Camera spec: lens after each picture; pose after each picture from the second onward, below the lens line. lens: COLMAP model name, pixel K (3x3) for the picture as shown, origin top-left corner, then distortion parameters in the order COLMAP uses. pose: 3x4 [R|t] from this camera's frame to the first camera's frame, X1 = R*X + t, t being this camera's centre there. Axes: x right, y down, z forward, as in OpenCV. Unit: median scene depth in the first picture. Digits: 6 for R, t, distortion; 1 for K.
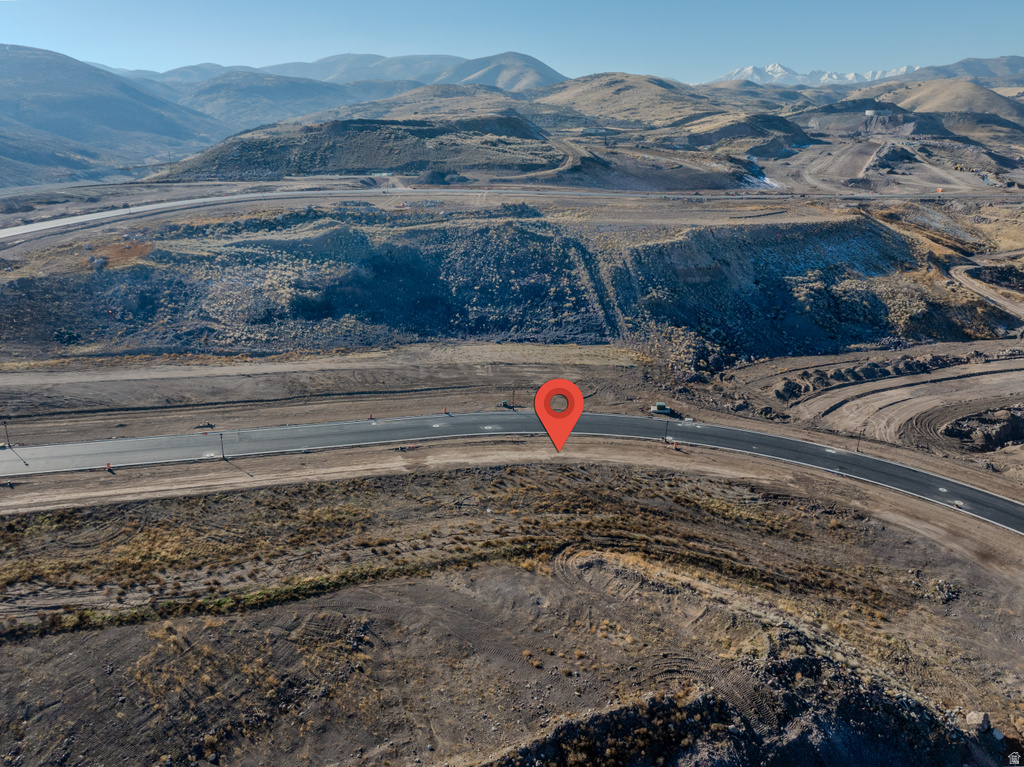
lens RADIAL K [[730.4, 0, 520.7], [0, 730.4, 384.1], [0, 0, 1]] dist [-0.030266, -0.001940]
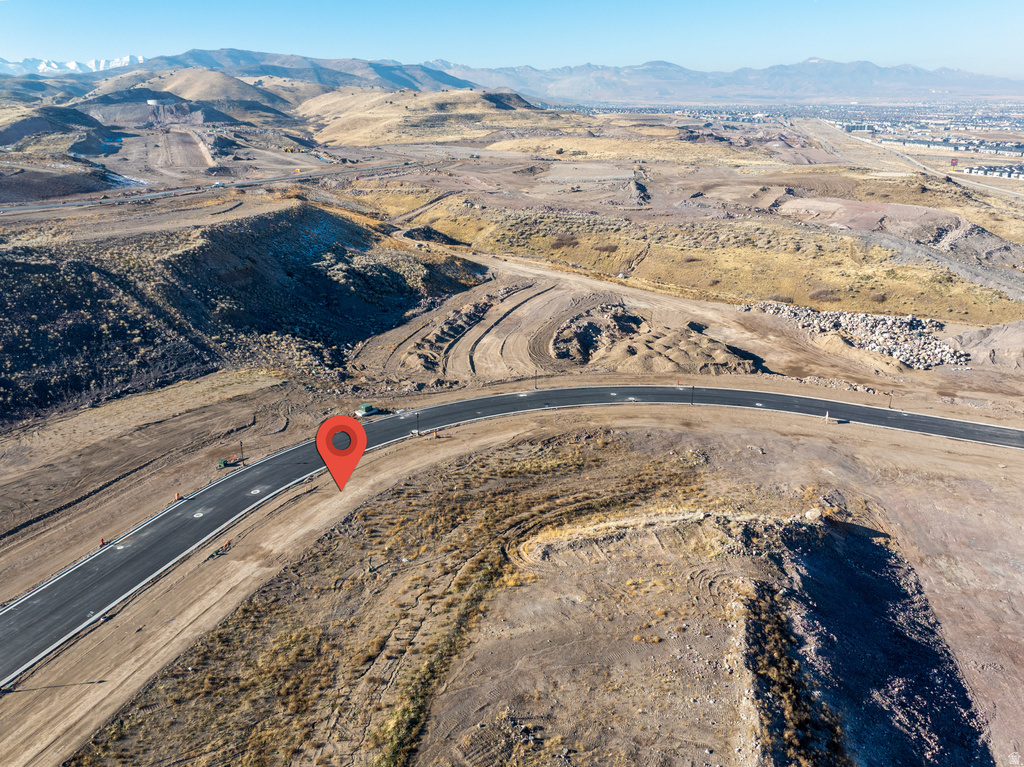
lens RADIAL K [[753.9, 0, 509.6], [0, 753.9, 382.2], [0, 0, 1]] dist [-0.033007, -0.002168]
pose [[0.625854, -0.277084, 0.729062, -0.523126], [0.278133, 0.952599, 0.123280, -0.093218], [-0.728662, 0.125621, 0.673254, 0.282375]]
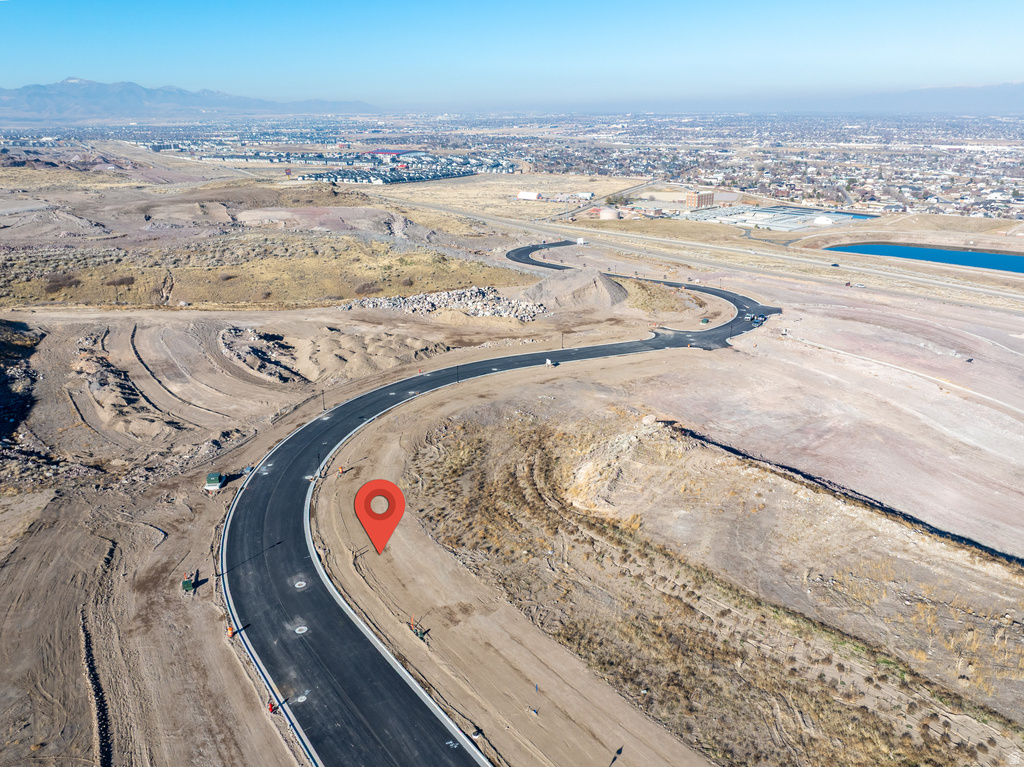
lens RADIAL K [[753.9, 0, 509.6], [0, 753.9, 382.2], [0, 0, 1]] dist [-0.033007, -0.002168]
pose [[-0.180354, -0.325299, 0.928252, -0.745402], [0.345347, 0.862704, 0.369428, -0.320335], [-0.920982, 0.387197, -0.043251, 0.959057]]
